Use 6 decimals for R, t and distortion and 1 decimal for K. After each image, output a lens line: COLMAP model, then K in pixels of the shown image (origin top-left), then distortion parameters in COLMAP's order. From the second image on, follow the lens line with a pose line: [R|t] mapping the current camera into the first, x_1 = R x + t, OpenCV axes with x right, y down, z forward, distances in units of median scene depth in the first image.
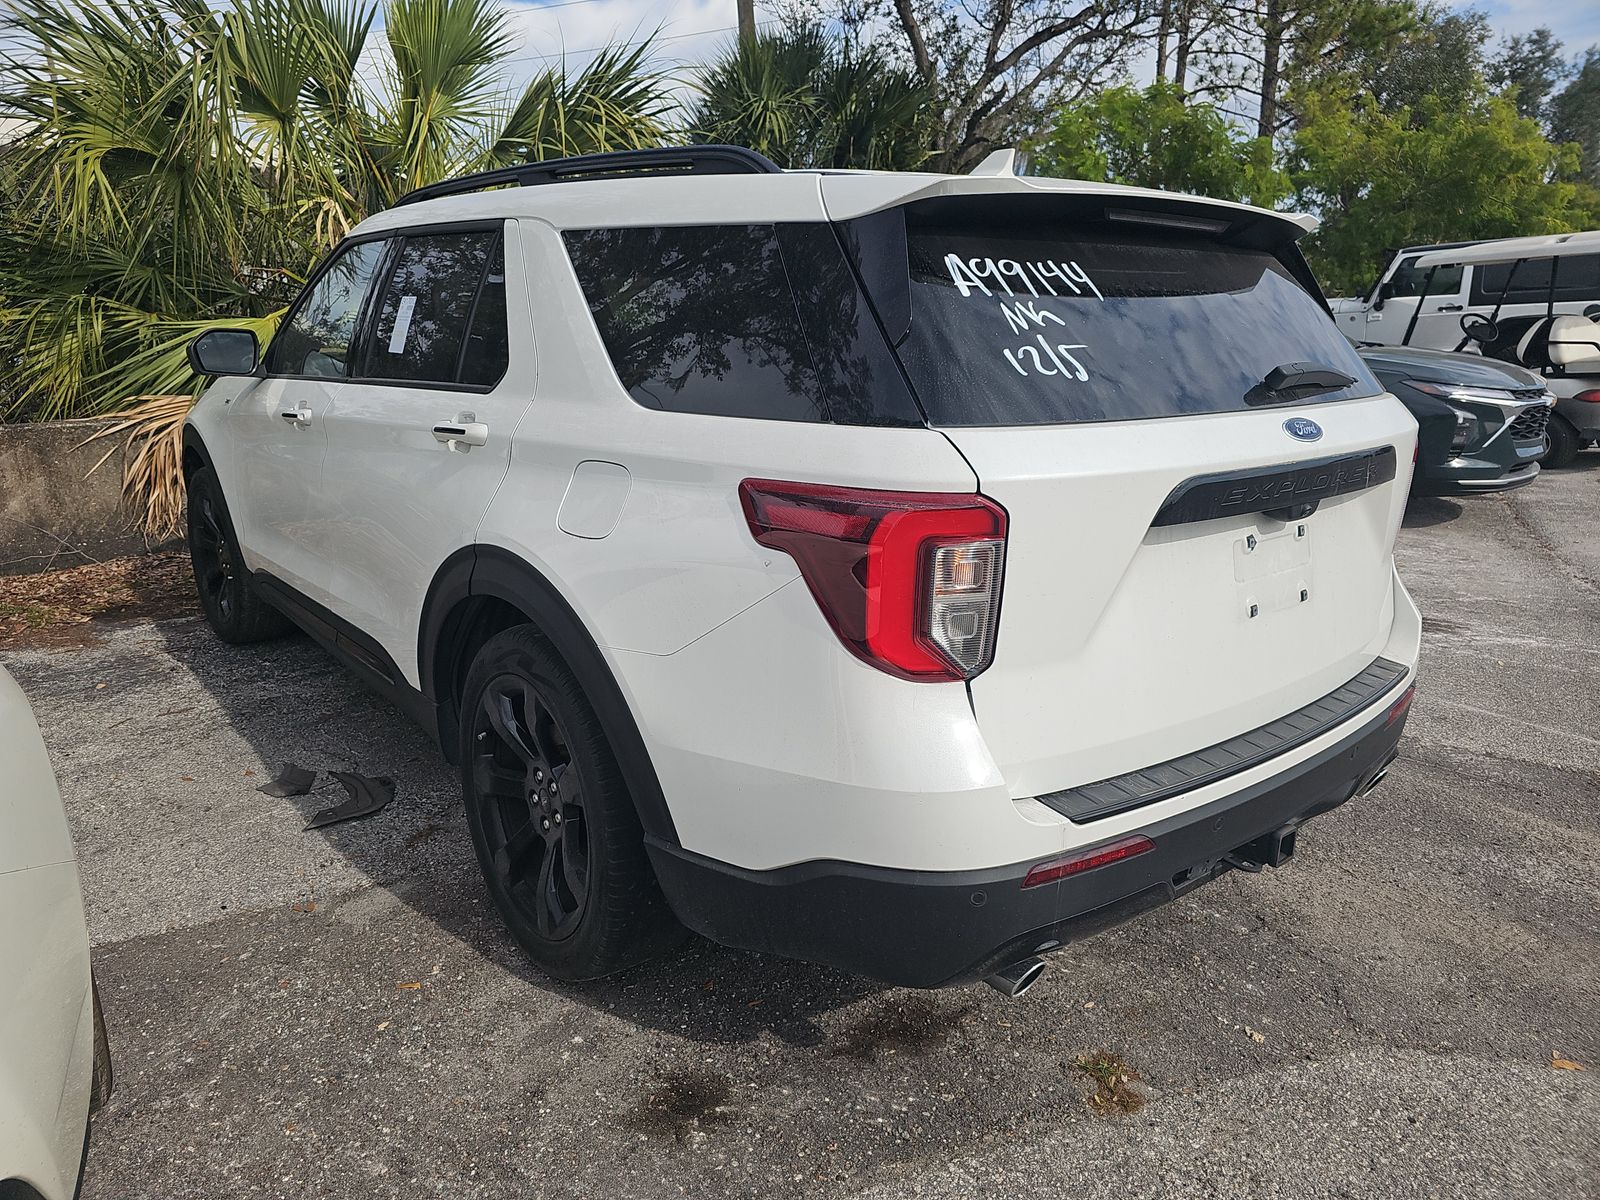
lens RADIAL K [[1068.7, 0, 800.0], [0, 1068.7, 600.0], [0, 0, 1]] dist [0.052395, -0.063544]
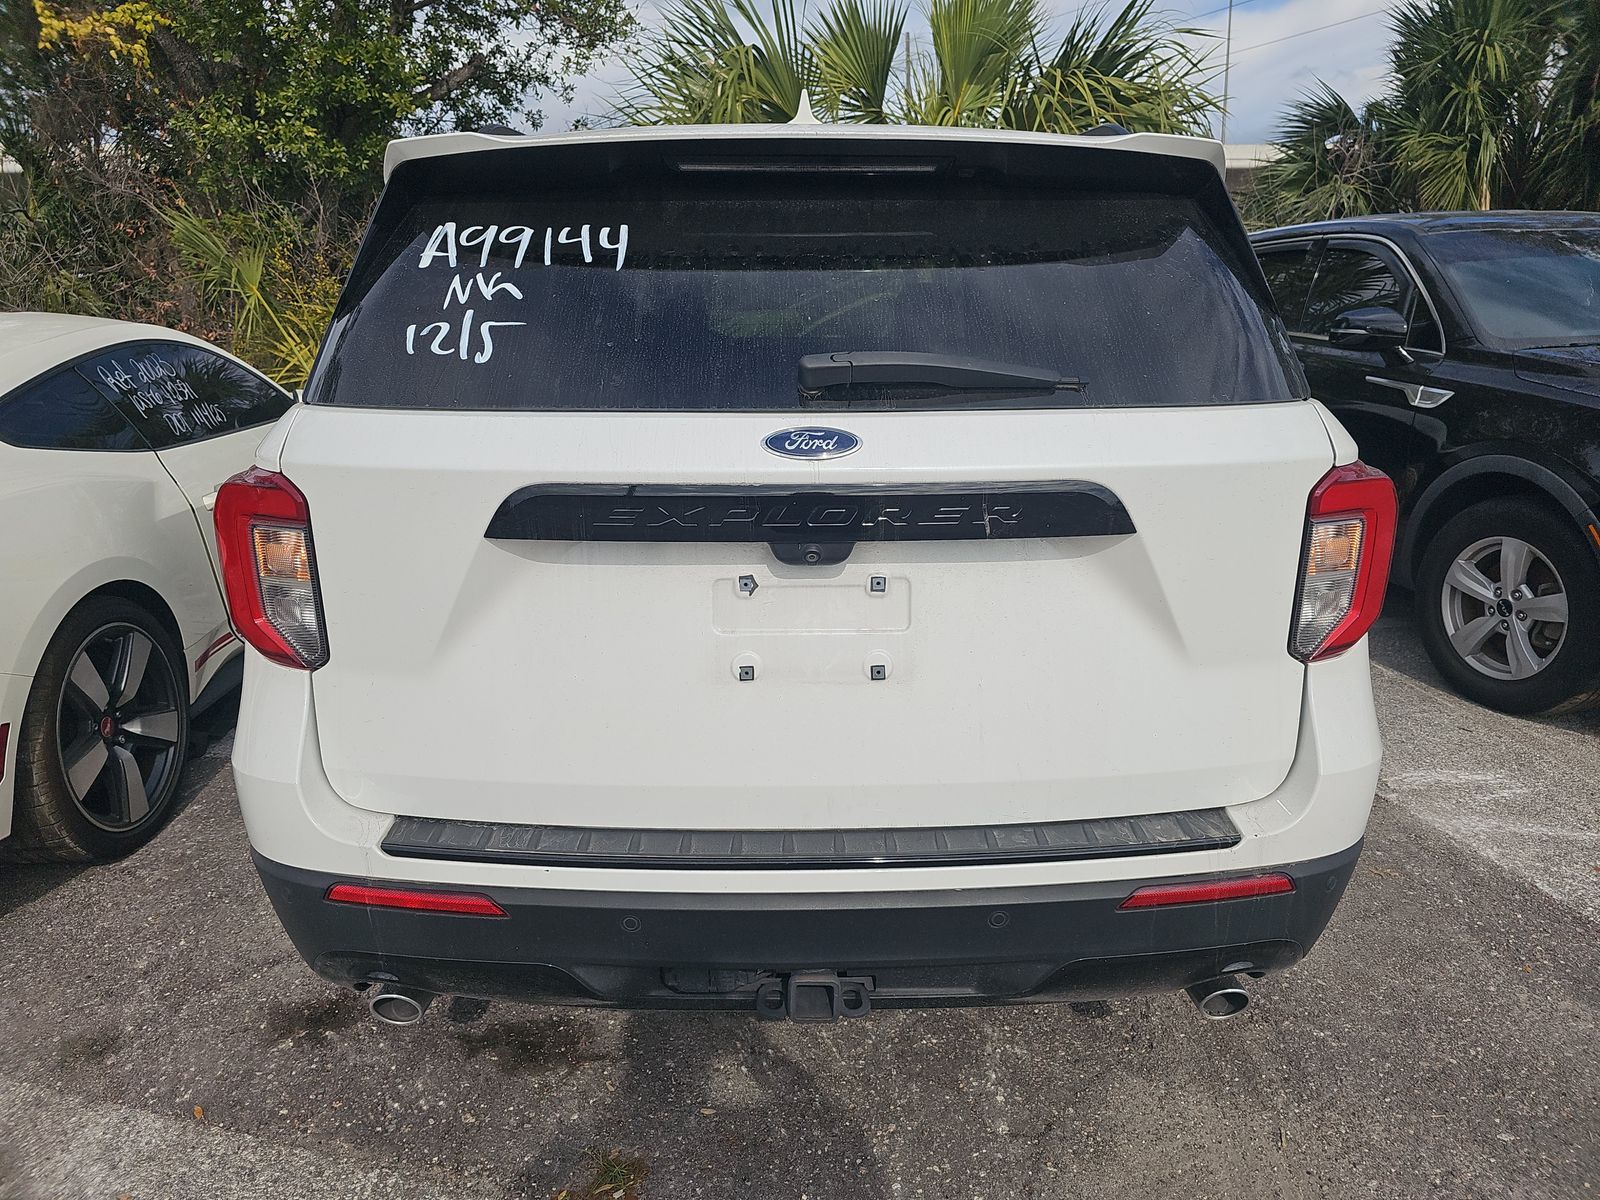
lens RADIAL K [[1083.8, 0, 834.0], [0, 1083.8, 592.6], [0, 0, 1]] dist [0.054821, -0.069094]
pose [[0.786477, 0.153969, -0.598120, 1.013029], [-0.150519, 0.987011, 0.056158, -0.109356], [0.598997, 0.045862, 0.799437, 0.457530]]
